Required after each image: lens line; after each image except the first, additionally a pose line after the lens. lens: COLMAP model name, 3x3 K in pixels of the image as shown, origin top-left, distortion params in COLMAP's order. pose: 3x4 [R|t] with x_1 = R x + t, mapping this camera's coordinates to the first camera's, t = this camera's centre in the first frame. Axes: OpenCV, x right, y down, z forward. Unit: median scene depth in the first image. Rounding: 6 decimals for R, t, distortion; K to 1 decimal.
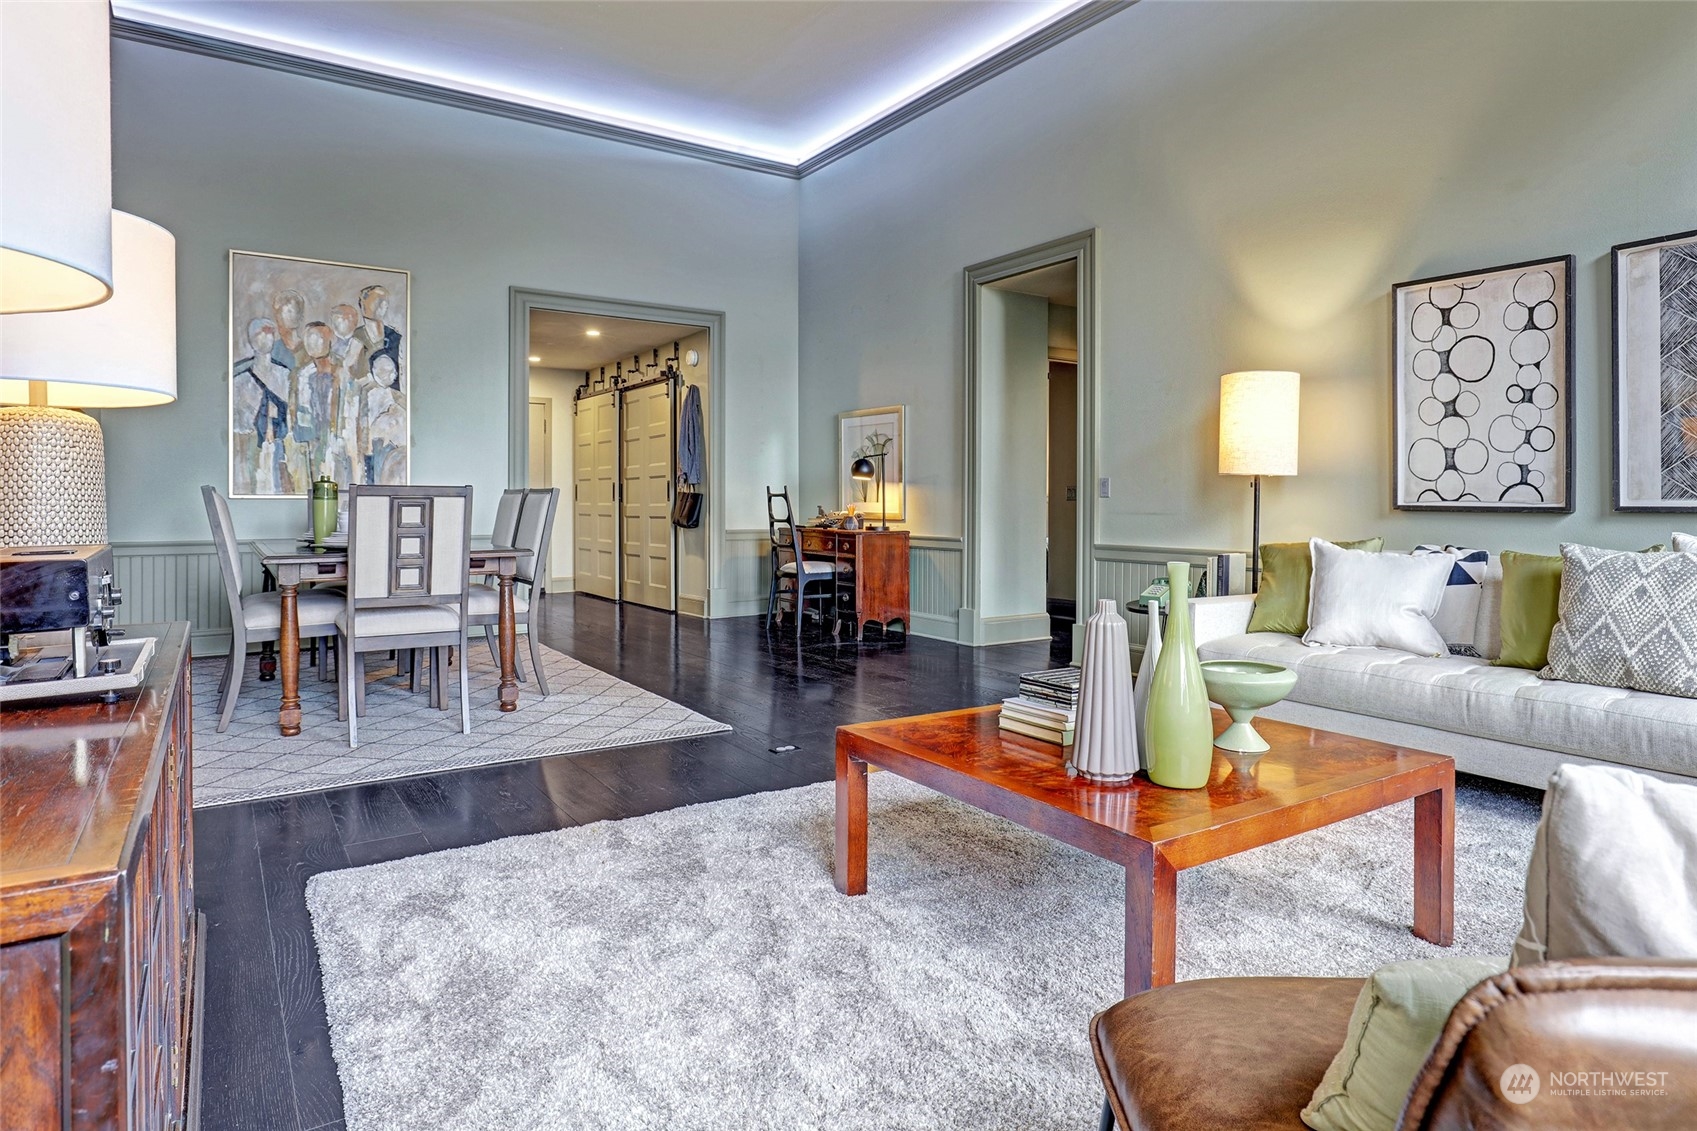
lens RADIAL K [[1009.7, 0, 850.2], [0, 1009.7, 507.1], [0, 0, 1]] dist [-0.003020, -0.000998]
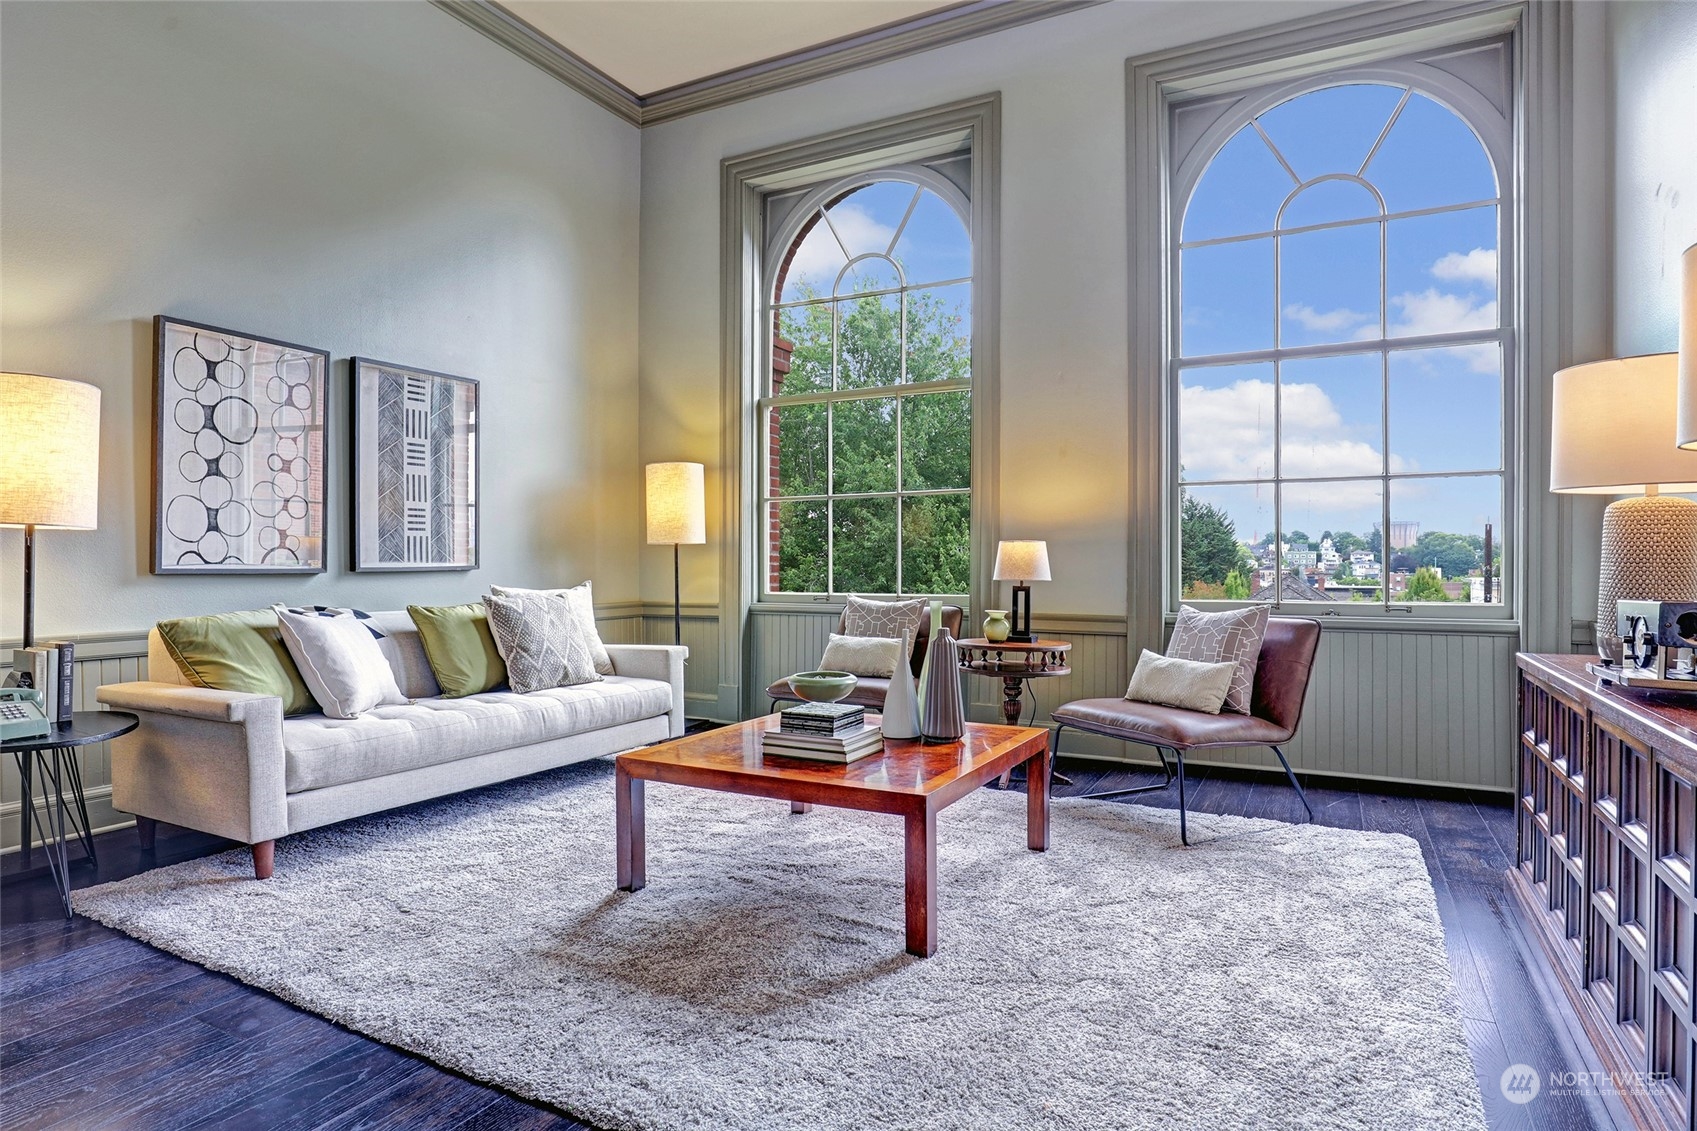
lens RADIAL K [[915.8, 0, 849.7], [0, 915.8, 561.1], [0, 0, 1]] dist [-0.002169, -0.000304]
pose [[-0.495497, -0.006888, 0.868582, -0.460234], [0.001723, 0.999959, 0.008913, -0.015382], [-0.868608, 0.005912, -0.495465, 0.913626]]
